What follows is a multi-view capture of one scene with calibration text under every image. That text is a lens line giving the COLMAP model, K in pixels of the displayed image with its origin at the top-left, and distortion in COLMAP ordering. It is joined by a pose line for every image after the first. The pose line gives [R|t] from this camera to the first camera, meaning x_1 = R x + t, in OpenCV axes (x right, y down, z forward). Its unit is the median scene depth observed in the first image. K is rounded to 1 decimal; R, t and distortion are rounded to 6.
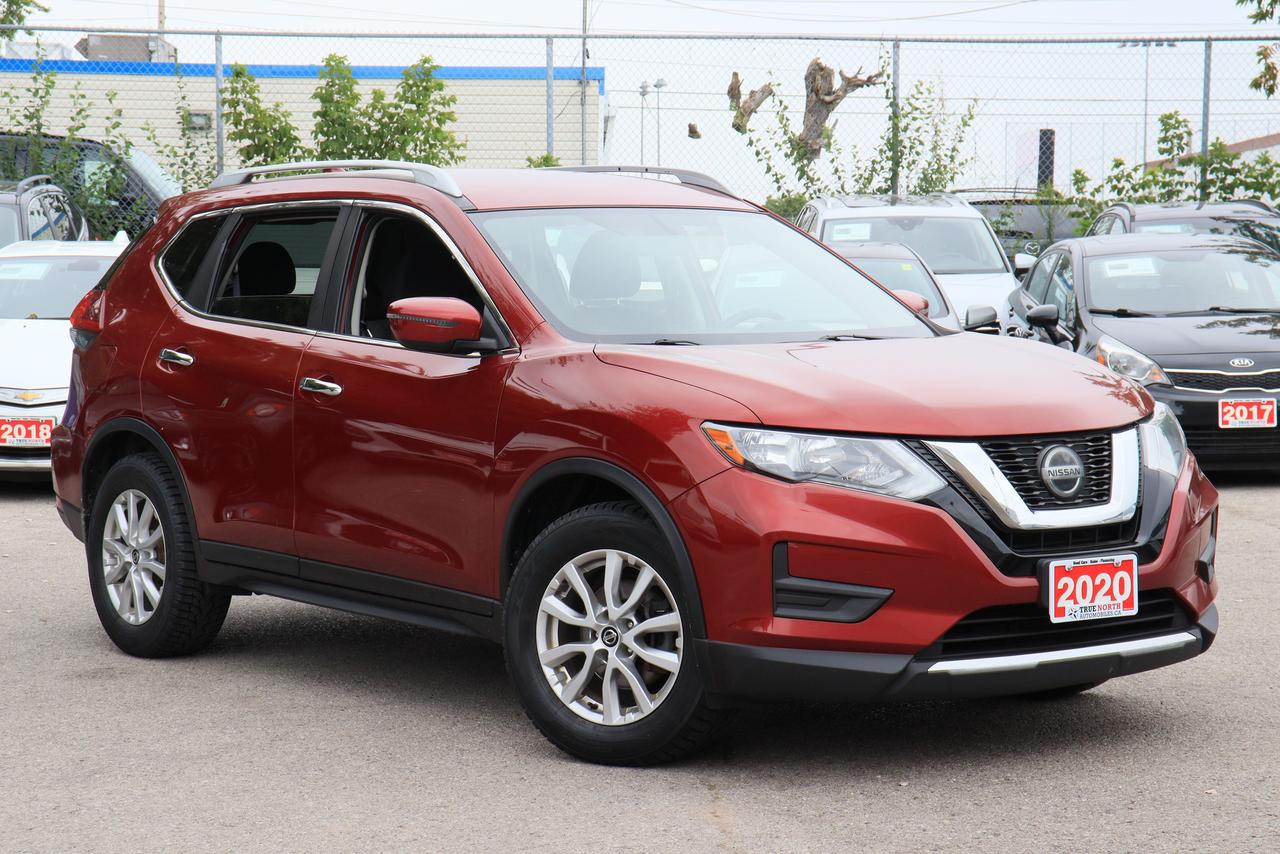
lens RADIAL K [[2752.1, 0, 639.5], [0, 2752.1, 432.4], [0, 0, 1]] dist [0.310545, 0.000000]
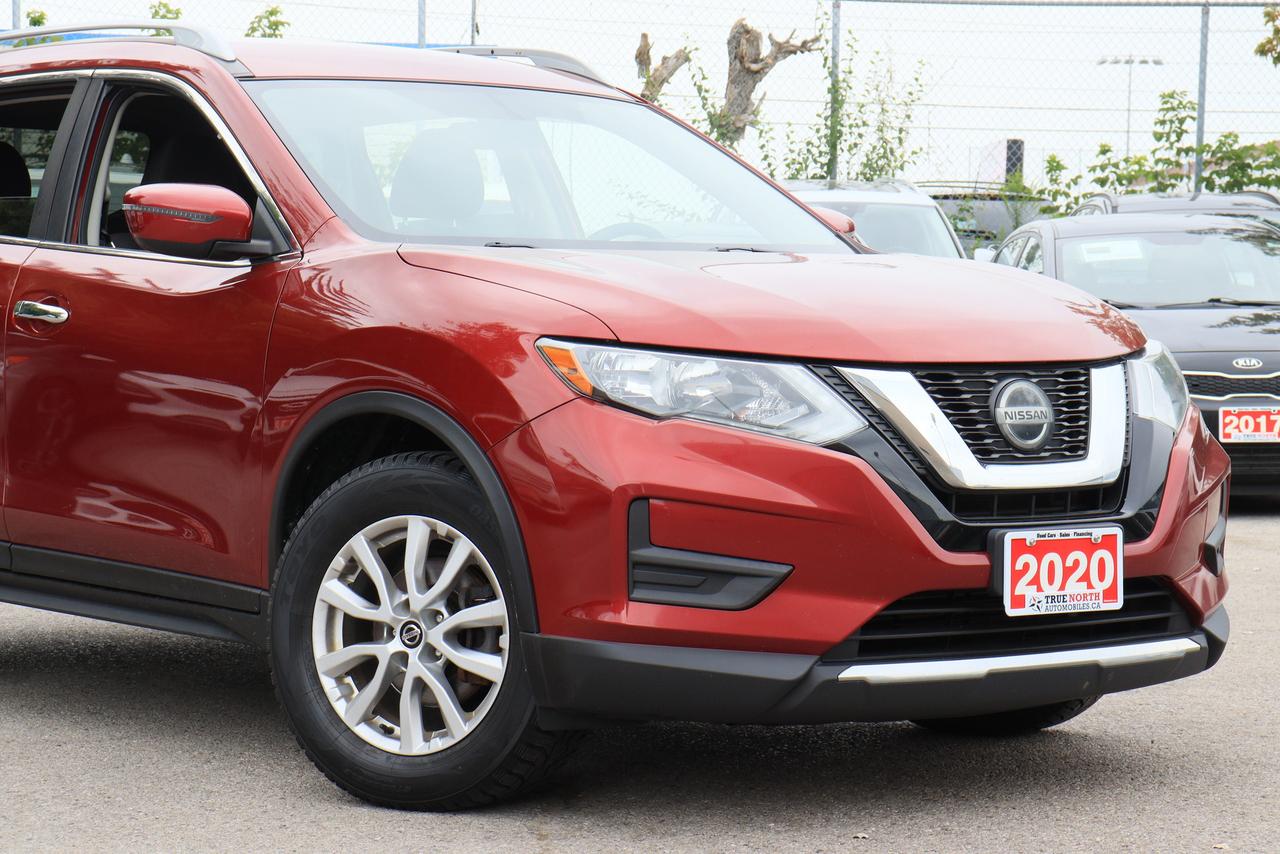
lens RADIAL K [[3132.7, 0, 643.5], [0, 3132.7, 420.9], [0, 0, 1]] dist [0.395938, 0.000000]
pose [[0.999510, 0.012733, 0.028588, 0.026460], [-0.011966, 0.999569, -0.026821, 0.038951], [-0.028917, 0.026466, 0.999231, 0.158559]]
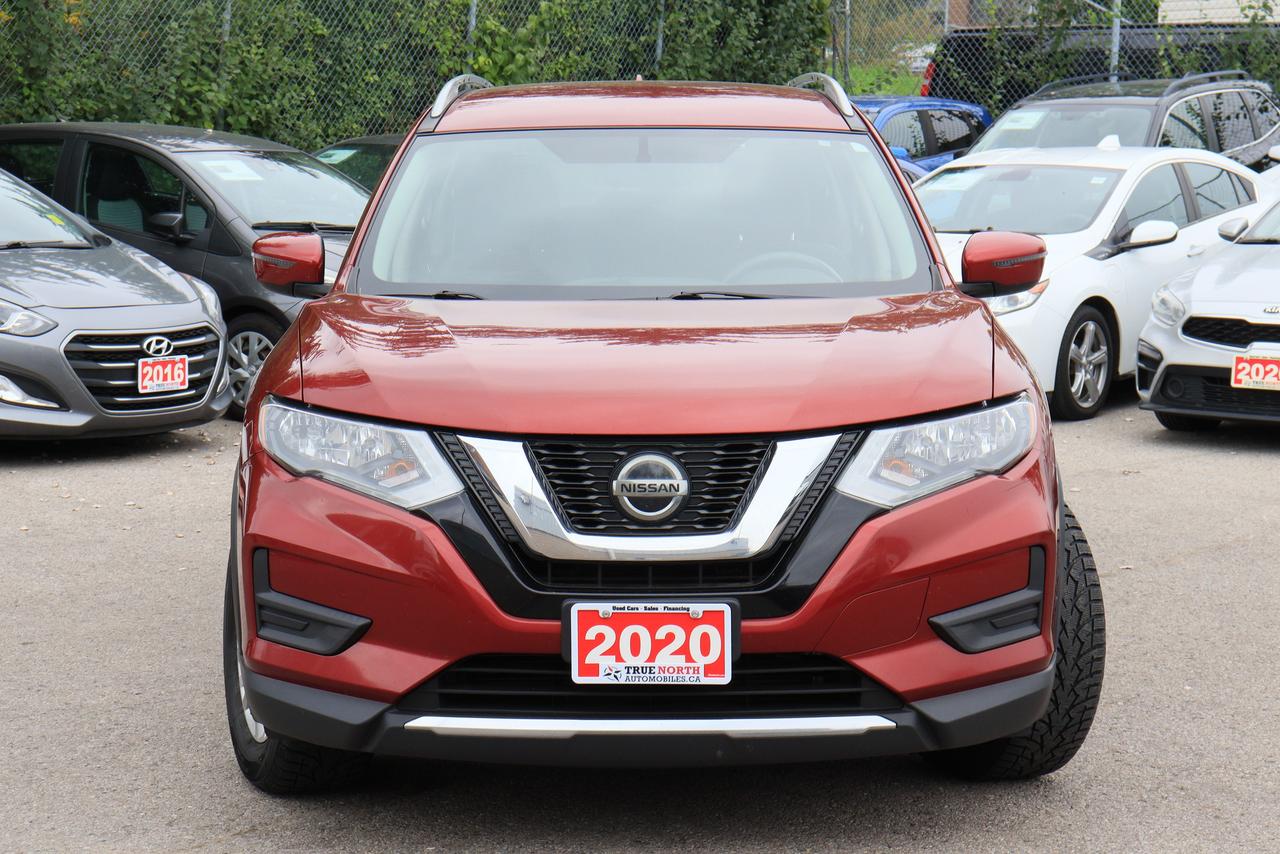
lens RADIAL K [[2761.8, 0, 638.9], [0, 2761.8, 427.4], [0, 0, 1]] dist [0.084995, 0.000000]
pose [[0.793175, 0.063877, -0.605634, 0.596591], [-0.041423, 0.997840, 0.050994, -0.039863], [0.607583, -0.015360, 0.794107, 0.389682]]
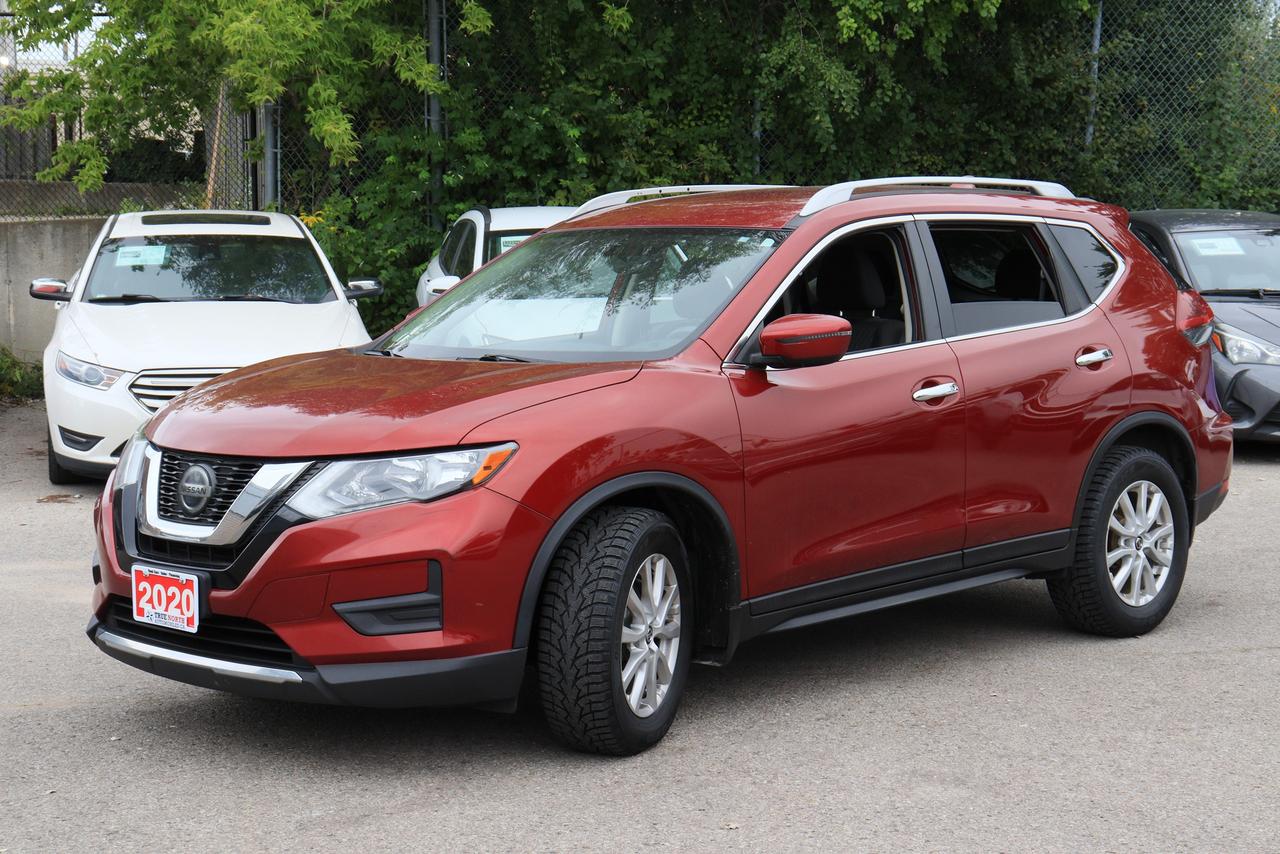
lens RADIAL K [[2210.2, 0, 640.4], [0, 2210.2, 428.2], [0, 0, 1]] dist [0.165035, 0.000000]
pose [[0.150212, 0.092118, -0.984353, 1.007753], [-0.056287, 0.994832, 0.084510, -0.090425], [0.987050, 0.042712, 0.154621, 1.017005]]
